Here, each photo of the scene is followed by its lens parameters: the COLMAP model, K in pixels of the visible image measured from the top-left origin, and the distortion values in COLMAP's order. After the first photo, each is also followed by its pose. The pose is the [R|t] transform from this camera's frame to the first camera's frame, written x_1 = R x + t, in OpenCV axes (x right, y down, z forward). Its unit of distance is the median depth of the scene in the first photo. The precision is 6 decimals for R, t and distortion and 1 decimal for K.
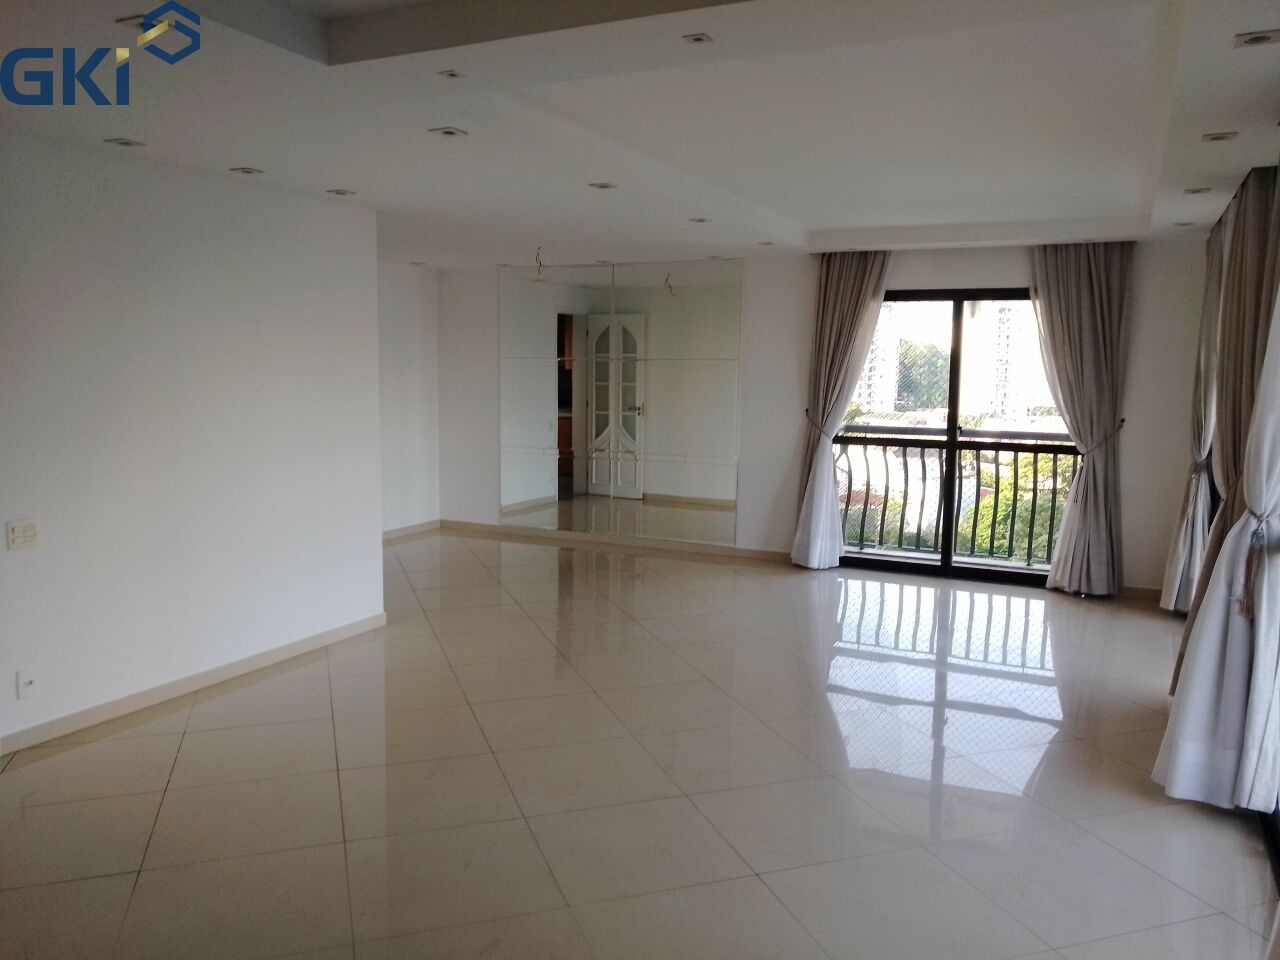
lens RADIAL K [[997.1, 0, 644.6], [0, 997.1, 476.8], [0, 0, 1]] dist [0.013205, -0.006248]
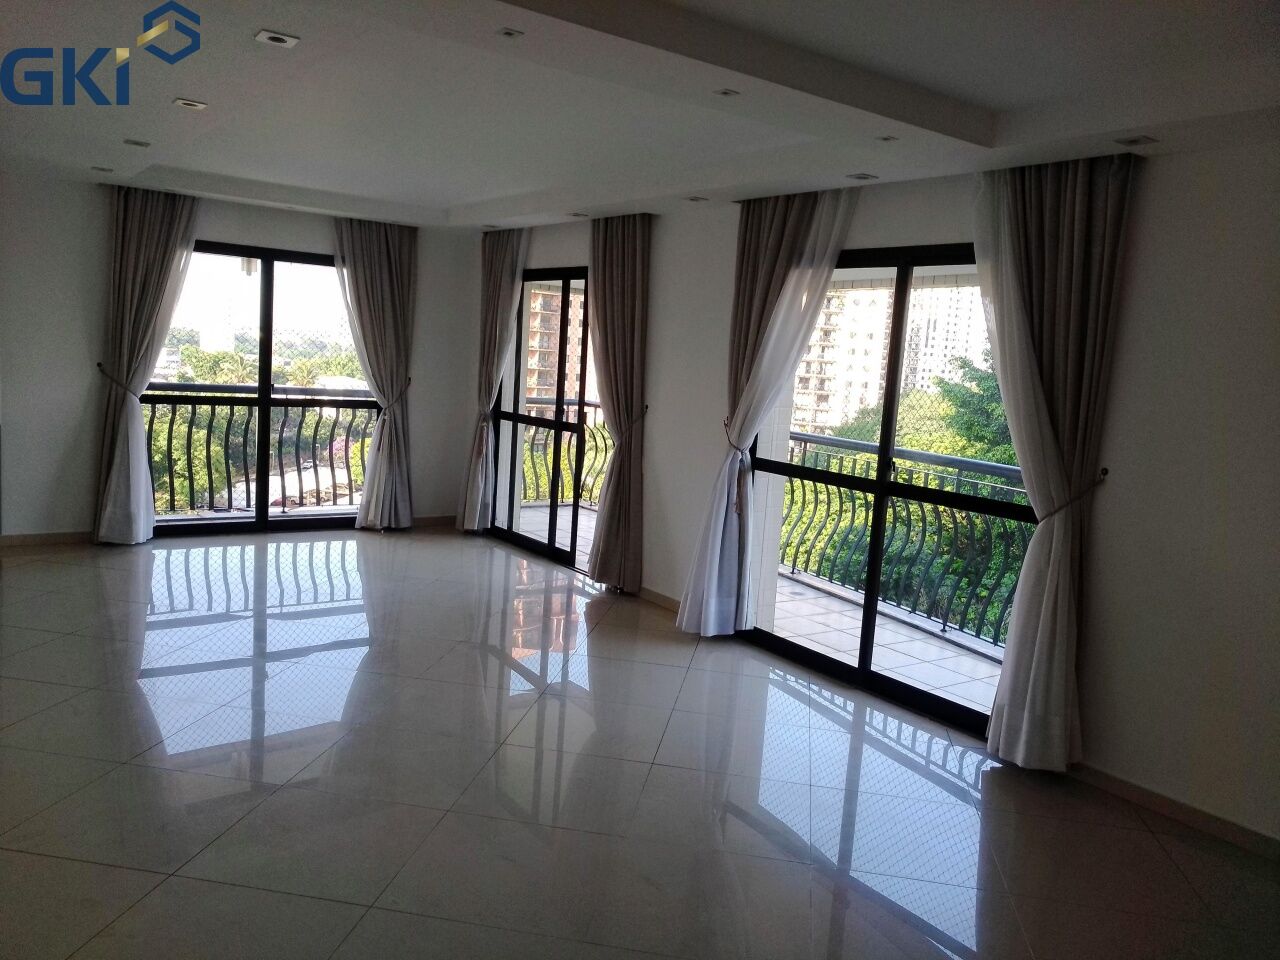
lens RADIAL K [[997.1, 0, 644.6], [0, 997.1, 476.8], [0, 0, 1]] dist [0.013205, -0.006248]
pose [[0.475788, -0.090117, 0.874931, -0.407223], [0.037176, 0.995909, 0.082362, -0.025936], [-0.878774, -0.006661, 0.477192, 0.178647]]
